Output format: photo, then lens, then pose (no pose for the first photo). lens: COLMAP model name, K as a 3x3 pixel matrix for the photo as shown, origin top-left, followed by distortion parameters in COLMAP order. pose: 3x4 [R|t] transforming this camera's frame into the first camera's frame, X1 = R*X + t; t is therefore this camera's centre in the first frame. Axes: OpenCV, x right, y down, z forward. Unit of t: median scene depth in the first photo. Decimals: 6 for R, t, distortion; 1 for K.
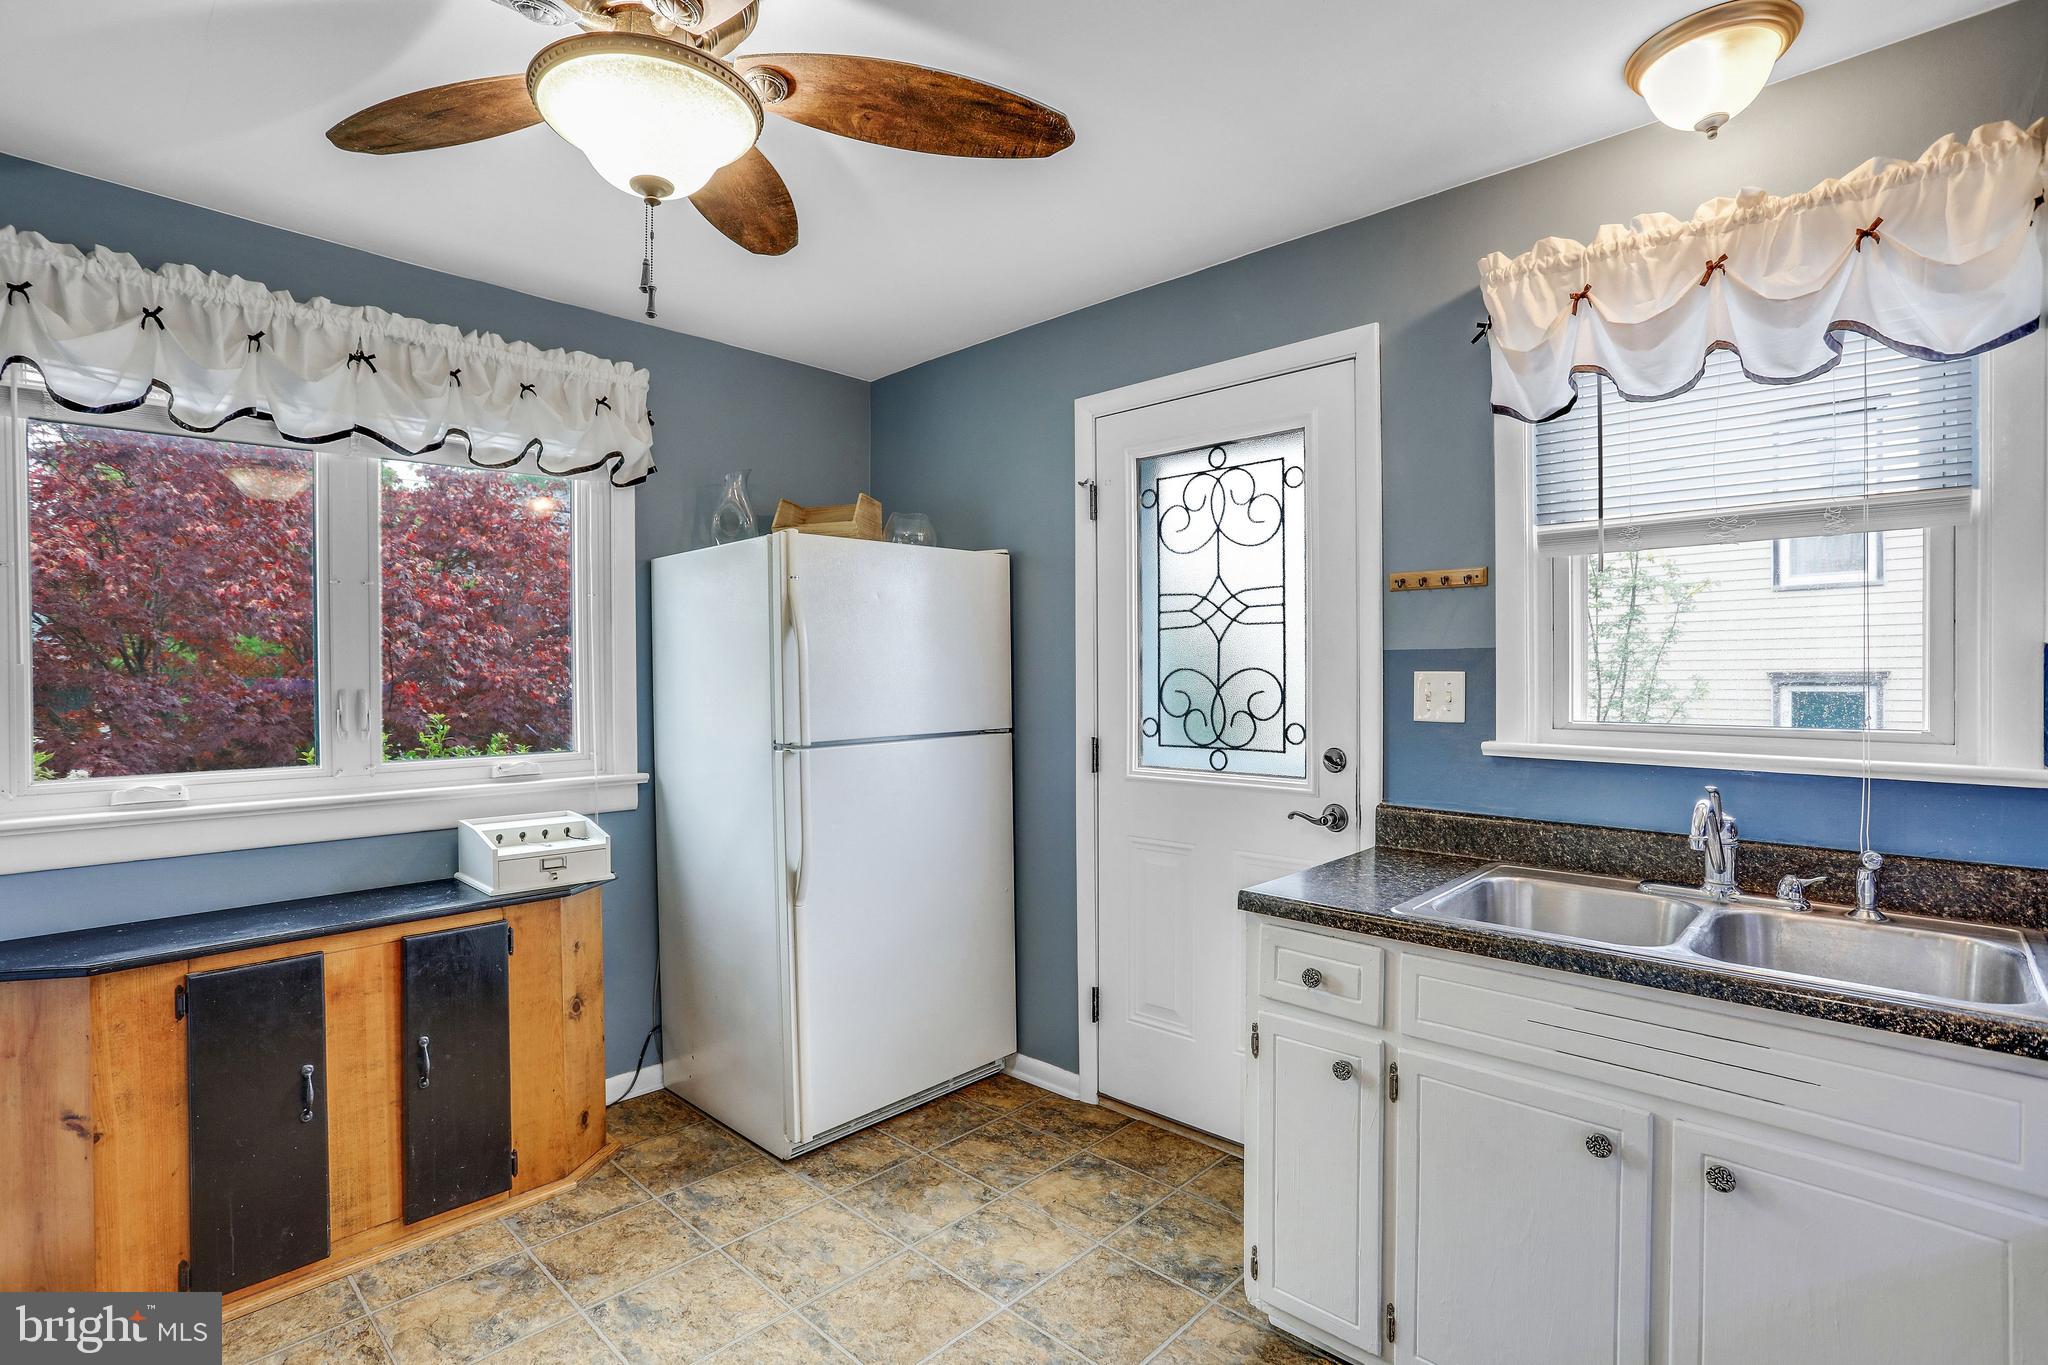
lens RADIAL K [[997.7, 0, 1018.5], [0, 997.7, 677.2], [0, 0, 1]] dist [-0.056931, 0.040548]
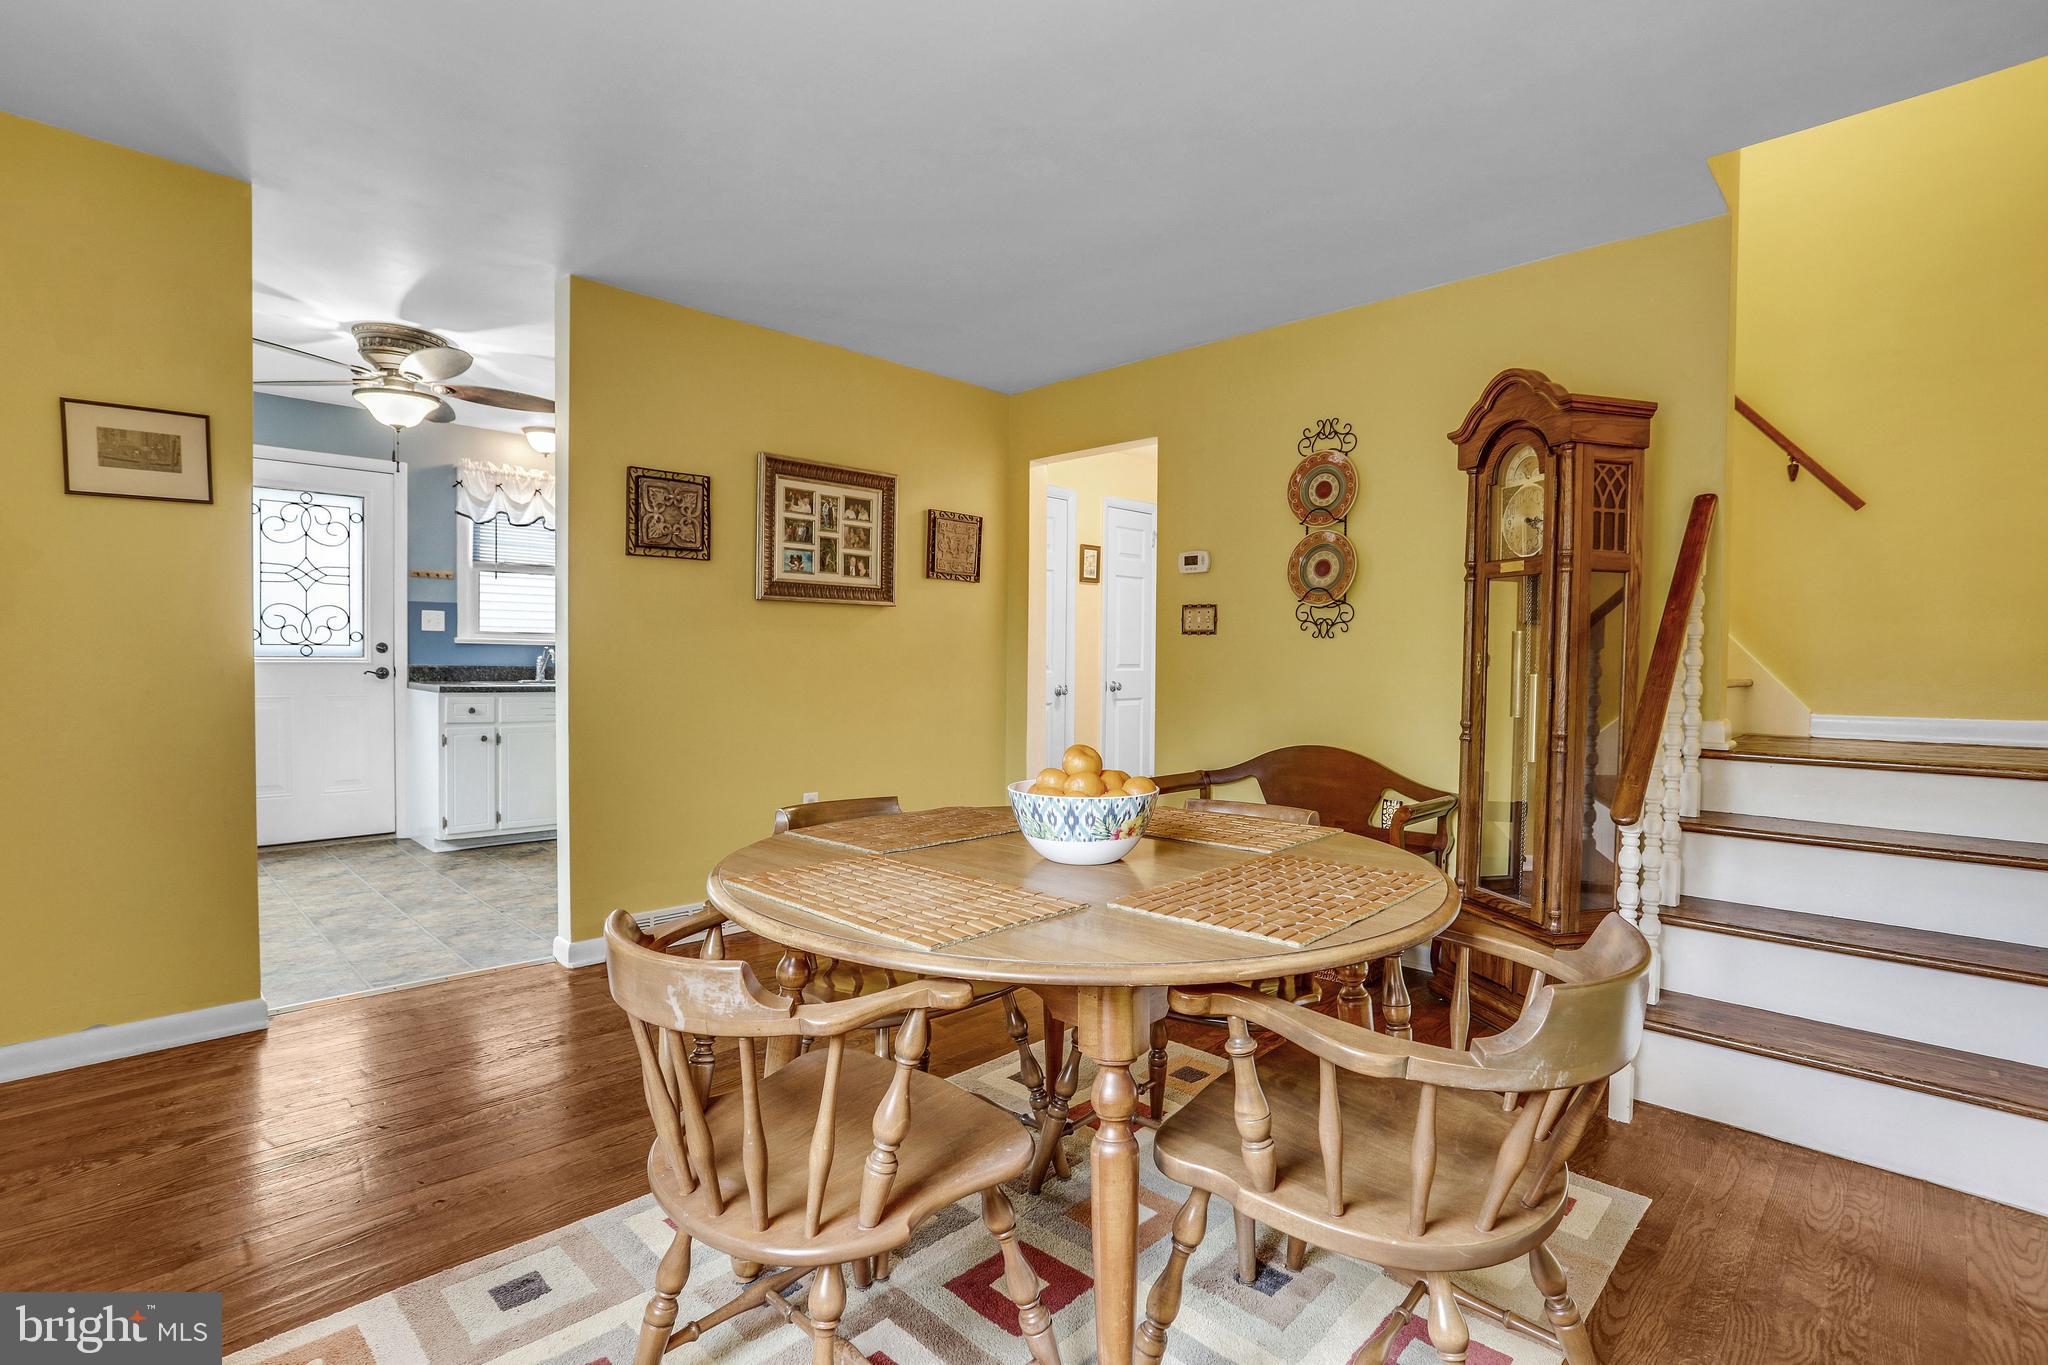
lens RADIAL K [[980.3, 0, 1024.0], [0, 980.3, 682.5], [0, 0, 1]] dist [-0.066180, 0.038473]
pose [[0.005335, -0.021258, 0.999760, -1.879915], [-0.006660, 0.999751, 0.021294, 0.107075], [-0.999964, -0.006772, 0.005192, -0.488153]]
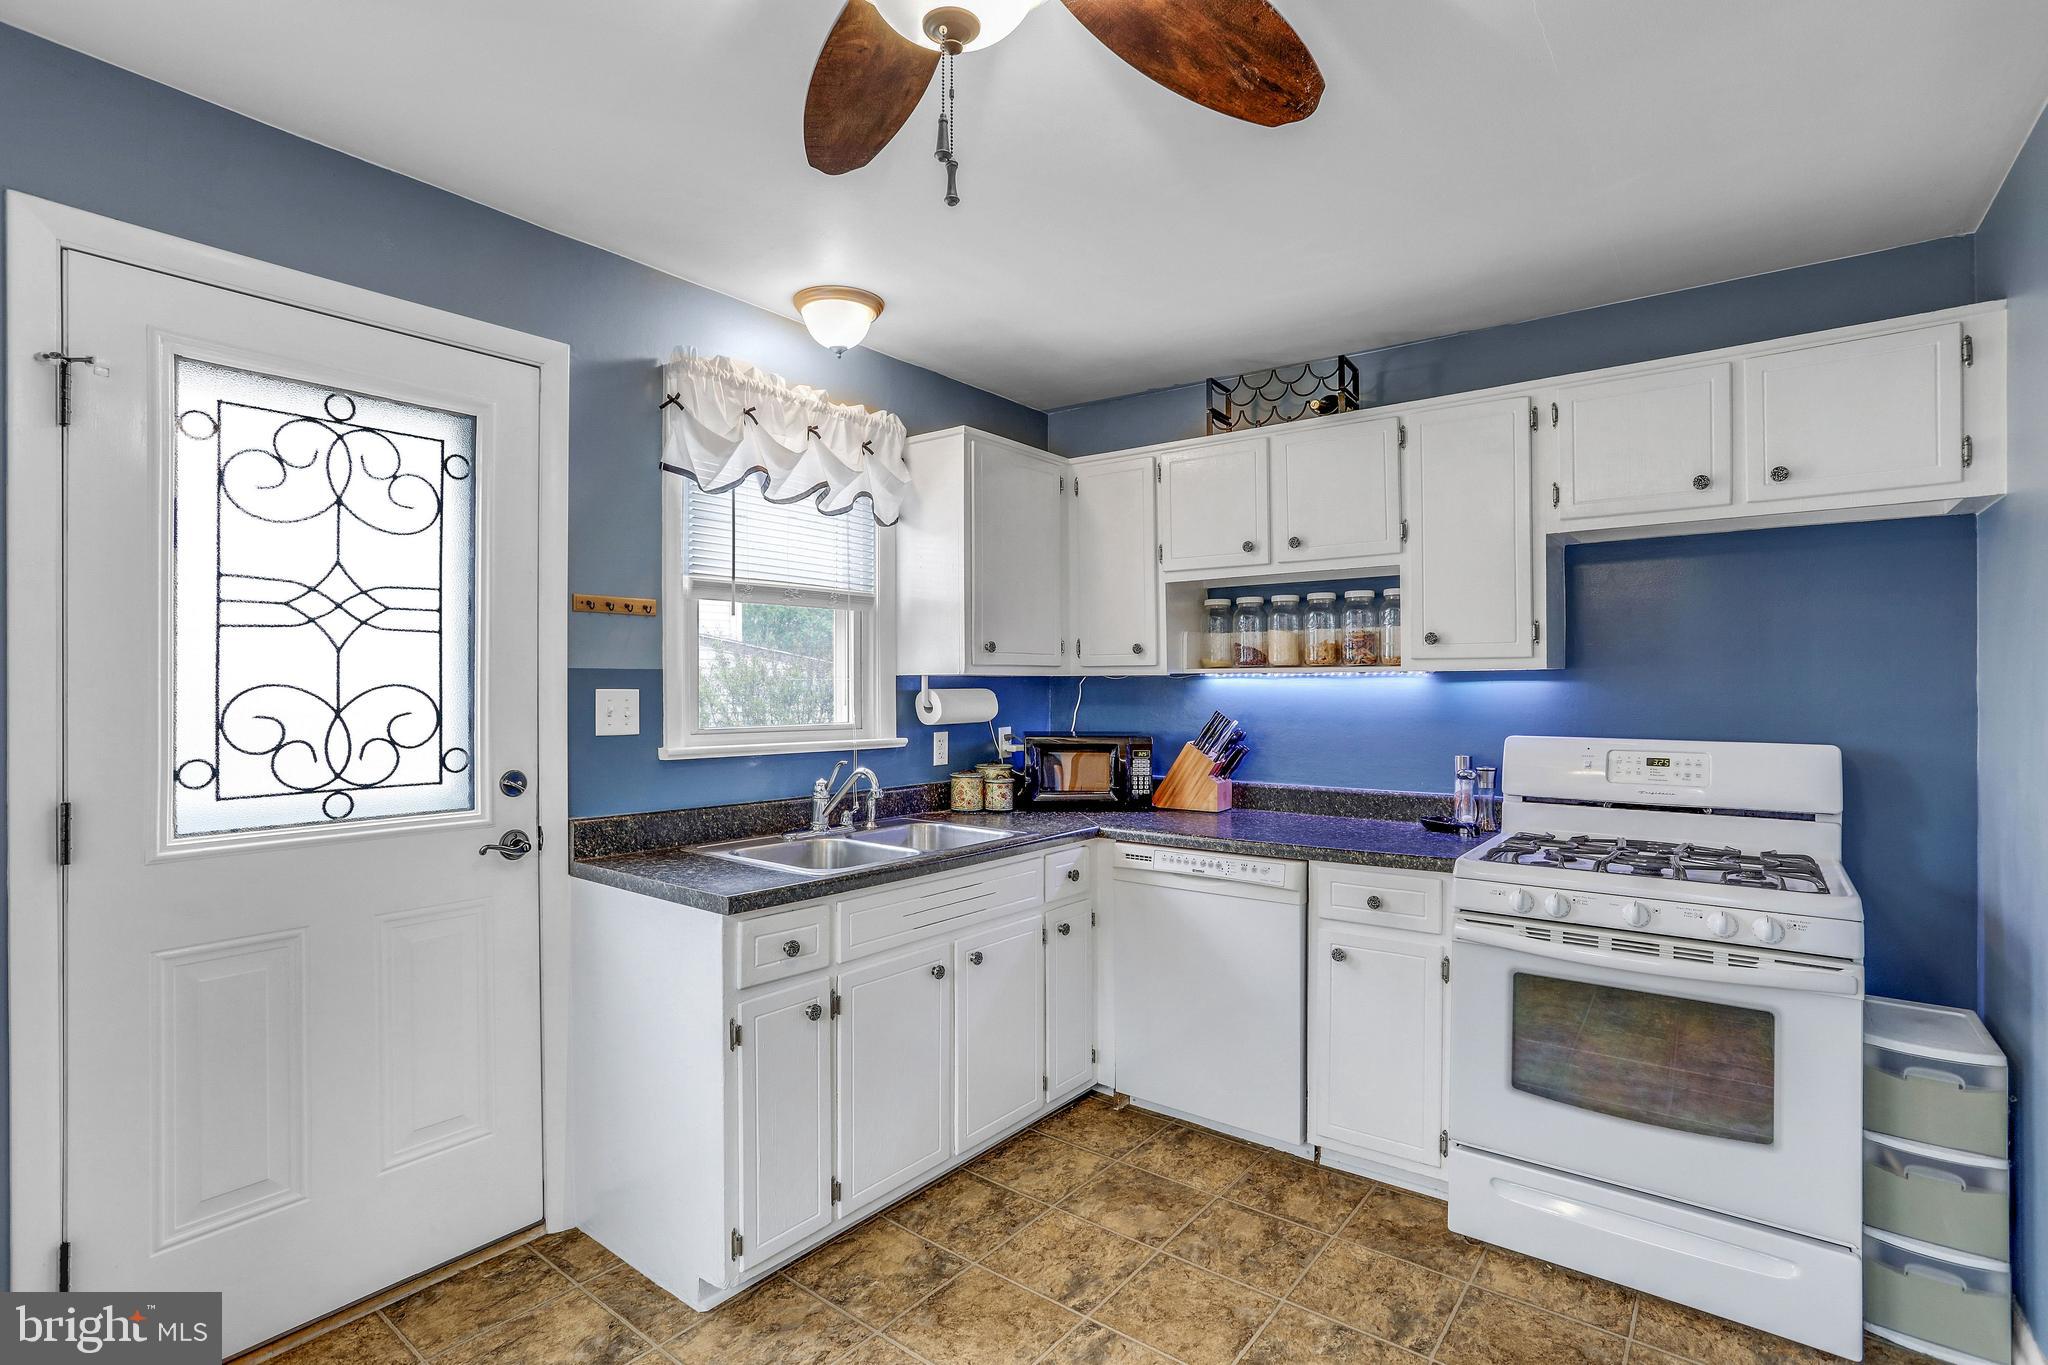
lens RADIAL K [[980.3, 0, 1024.0], [0, 980.3, 682.5], [0, 0, 1]] dist [-0.066180, 0.038473]
pose [[-0.116174, 0.009010, 0.993188, -0.645577], [0.007820, 0.999936, -0.008156, -0.000421], [-0.993198, 0.006819, -0.116237, 0.626295]]
